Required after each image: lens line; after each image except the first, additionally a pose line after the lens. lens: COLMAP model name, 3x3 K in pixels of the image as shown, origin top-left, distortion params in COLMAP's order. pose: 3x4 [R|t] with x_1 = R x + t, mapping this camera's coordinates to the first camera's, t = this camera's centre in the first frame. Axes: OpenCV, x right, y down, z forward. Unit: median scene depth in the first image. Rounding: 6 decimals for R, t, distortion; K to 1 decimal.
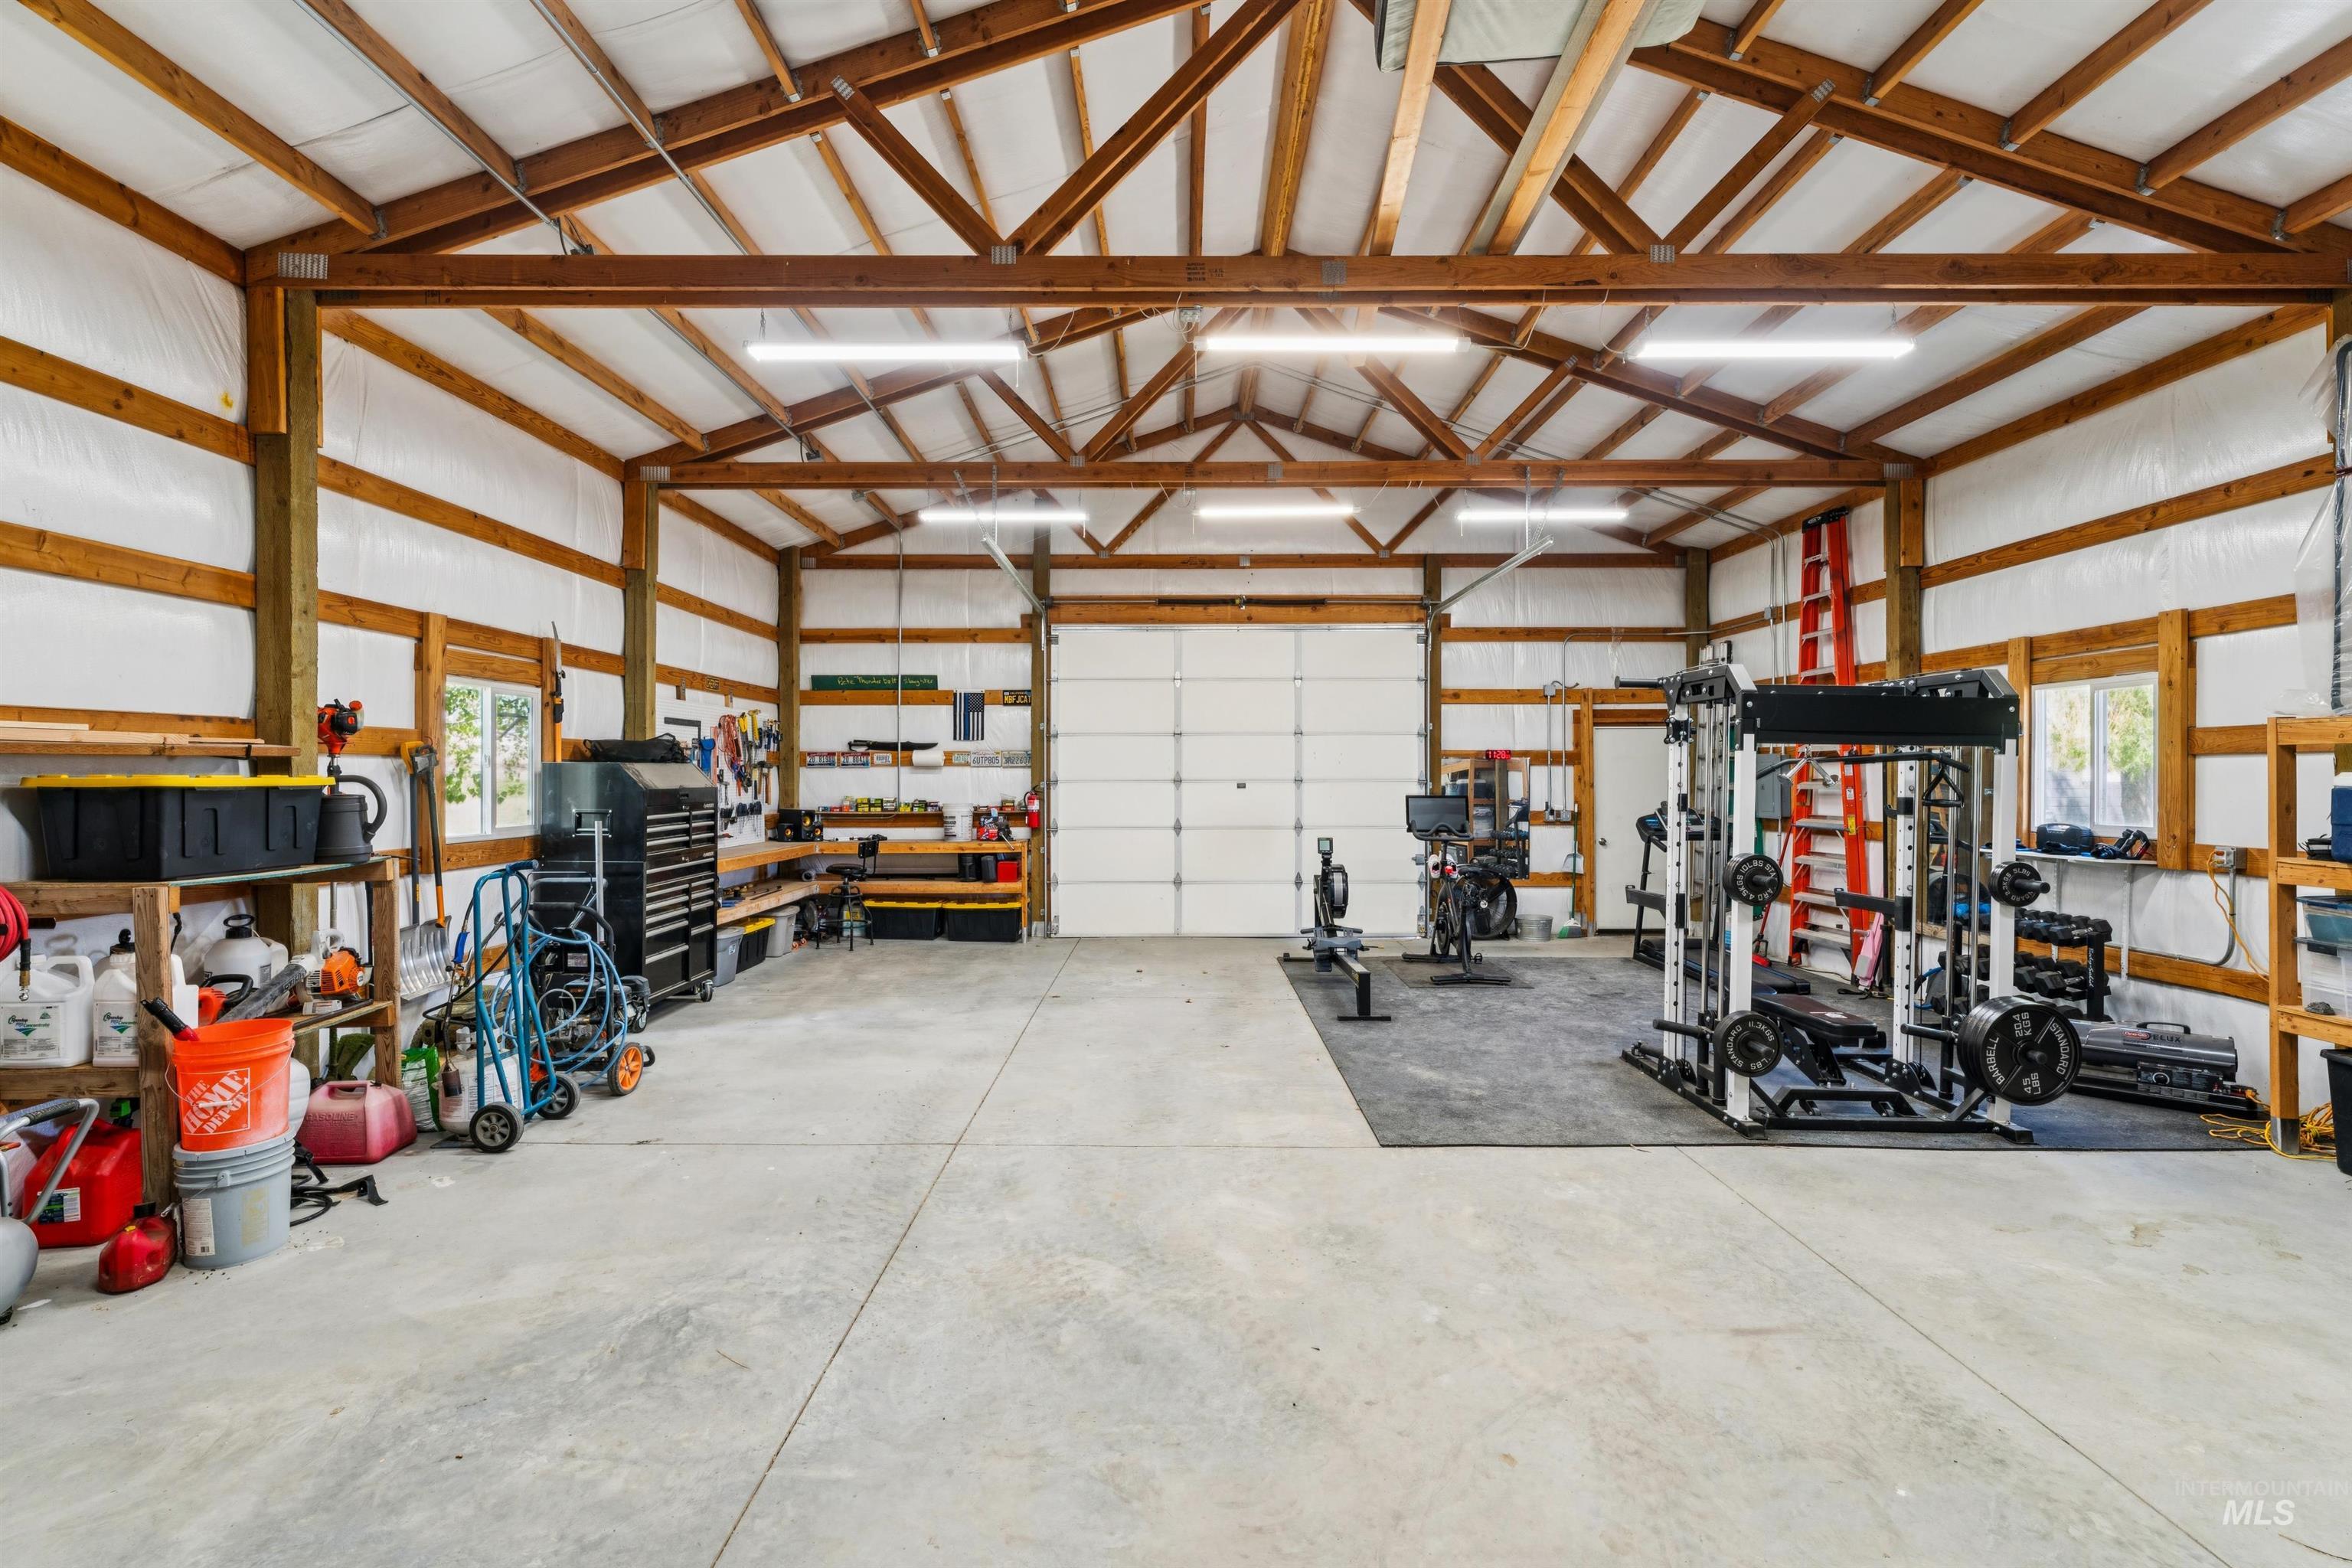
lens RADIAL K [[1095.1, 0, 1176.0], [0, 1095.1, 784.0], [0, 0, 1]] dist [0.000148, 0.000002]
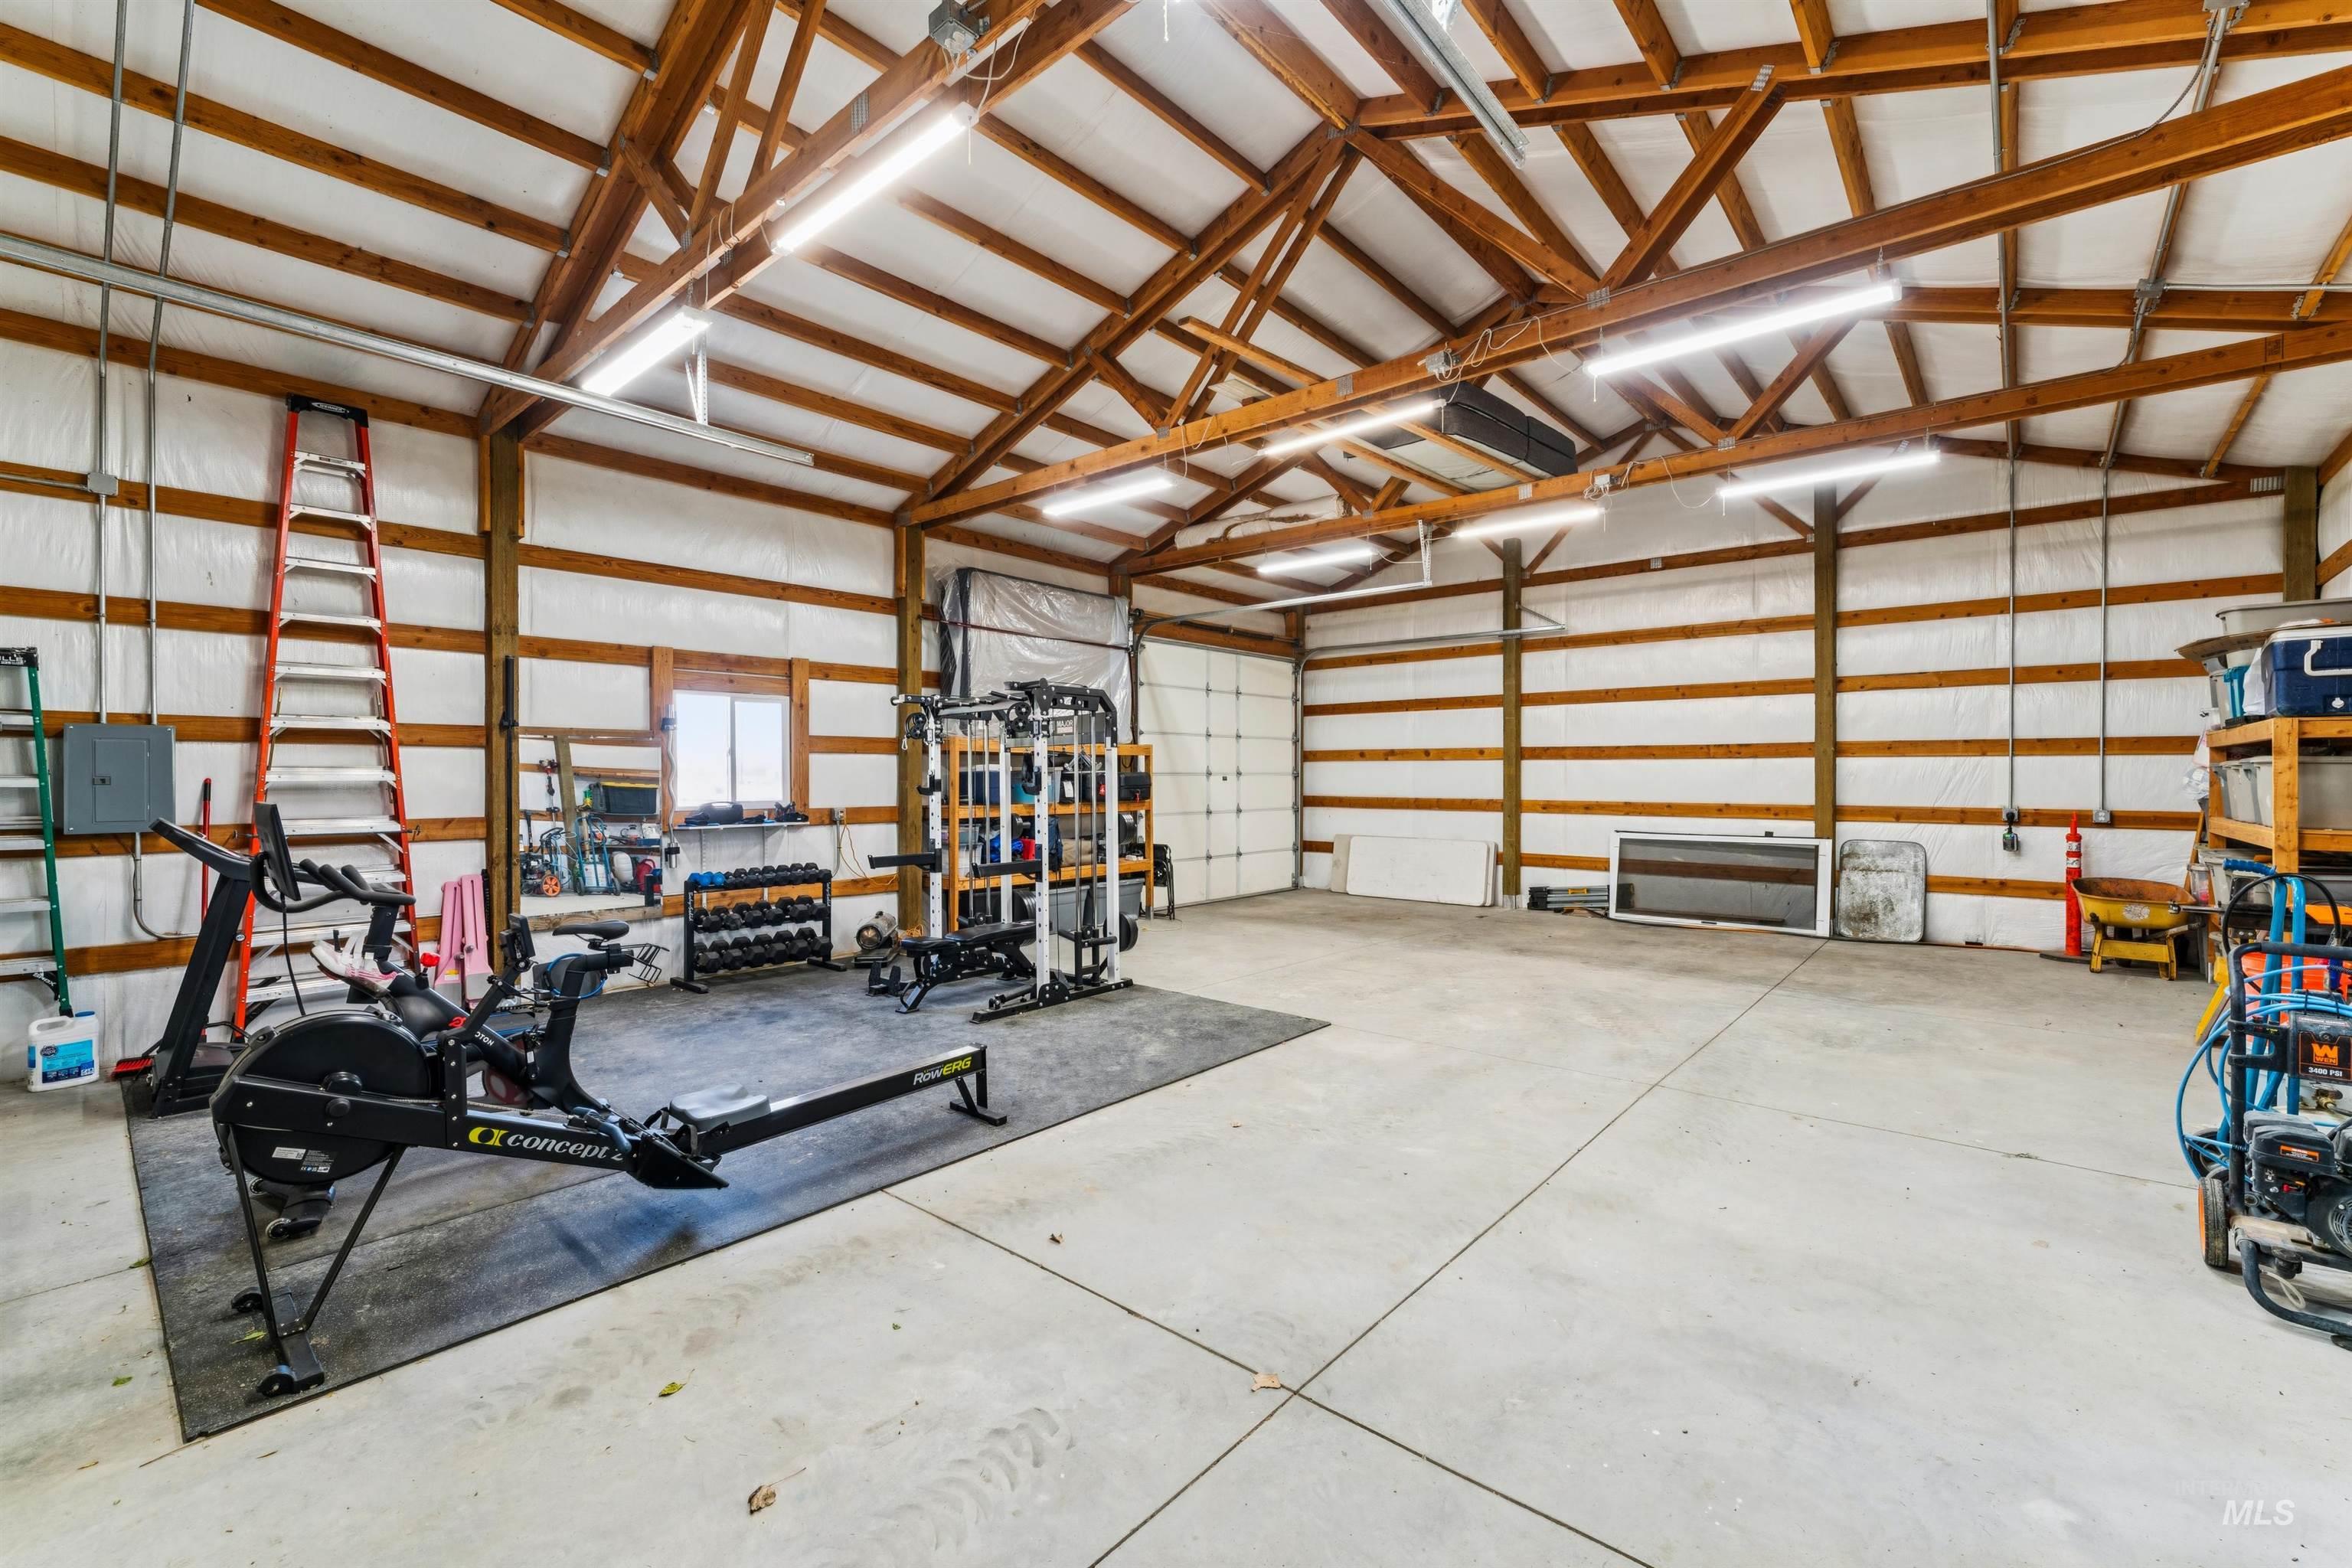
lens RADIAL K [[978.1, 0, 1176.0], [0, 978.1, 784.0], [0, 0, 1]] dist [-0.000278, 0.000010]
pose [[-0.757259, -0.005357, 0.653093, -0.443651], [0.005281, 0.999883, 0.014324, 0.000466], [-0.653093, 0.014296, -0.757142, 1.911562]]
